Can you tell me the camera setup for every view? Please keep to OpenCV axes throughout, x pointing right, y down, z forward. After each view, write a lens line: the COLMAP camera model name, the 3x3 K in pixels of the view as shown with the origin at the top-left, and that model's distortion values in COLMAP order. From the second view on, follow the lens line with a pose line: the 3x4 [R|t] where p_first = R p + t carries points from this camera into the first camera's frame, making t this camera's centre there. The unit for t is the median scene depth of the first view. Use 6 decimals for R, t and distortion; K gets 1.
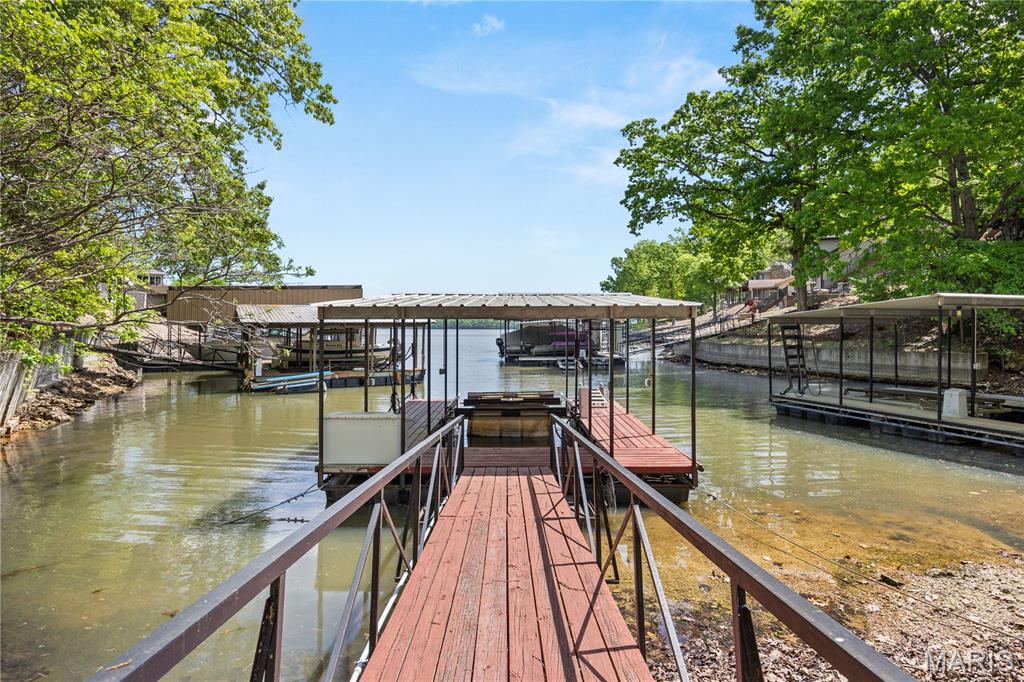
lens RADIAL K [[550.4, 0, 515.6], [0, 550.4, 335.1], [0, 0, 1]] dist [0.002267, 0.000875]
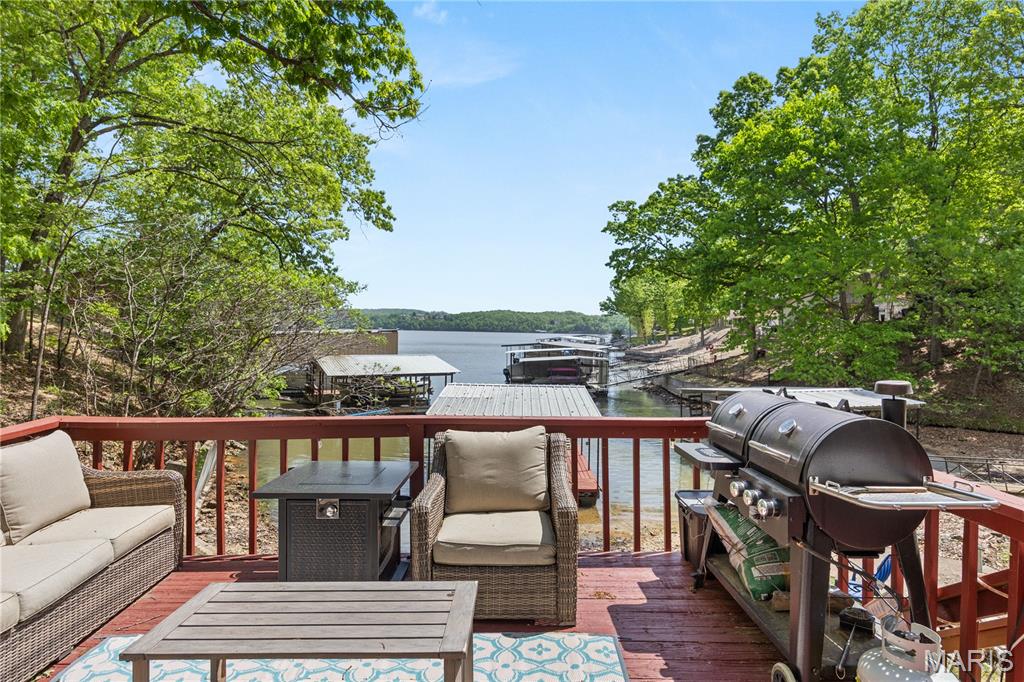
lens RADIAL K [[569.8, 0, 512.0], [0, 569.8, 341.0], [0, 0, 1]] dist [-0.080629, 0.053795]
pose [[0.999639, 0.023641, -0.012803, 0.001341], [-0.023491, 0.999655, 0.011709, -0.081594], [0.013075, -0.011404, 0.999849, -0.276430]]
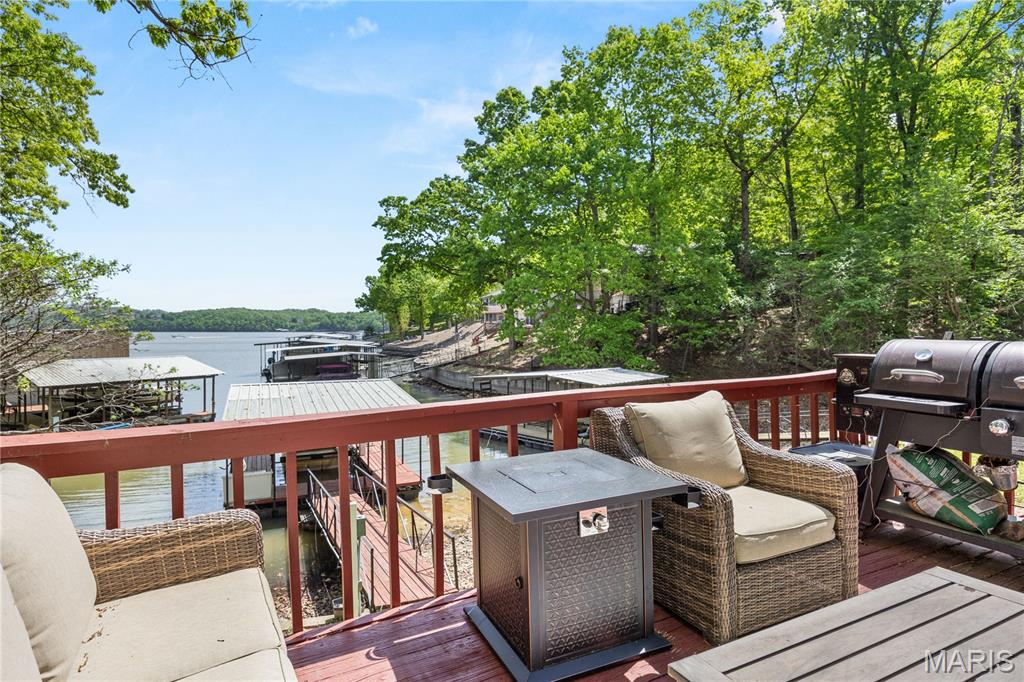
lens RADIAL K [[550.4, 0, 515.6], [0, 550.4, 335.1], [0, 0, 1]] dist [0.002267, 0.000875]
pose [[0.903311, 0.000300, 0.428986, -0.058208], [-0.000843, 0.999999, 0.001076, -0.073977], [-0.428985, -0.001334, 0.903311, -0.243849]]
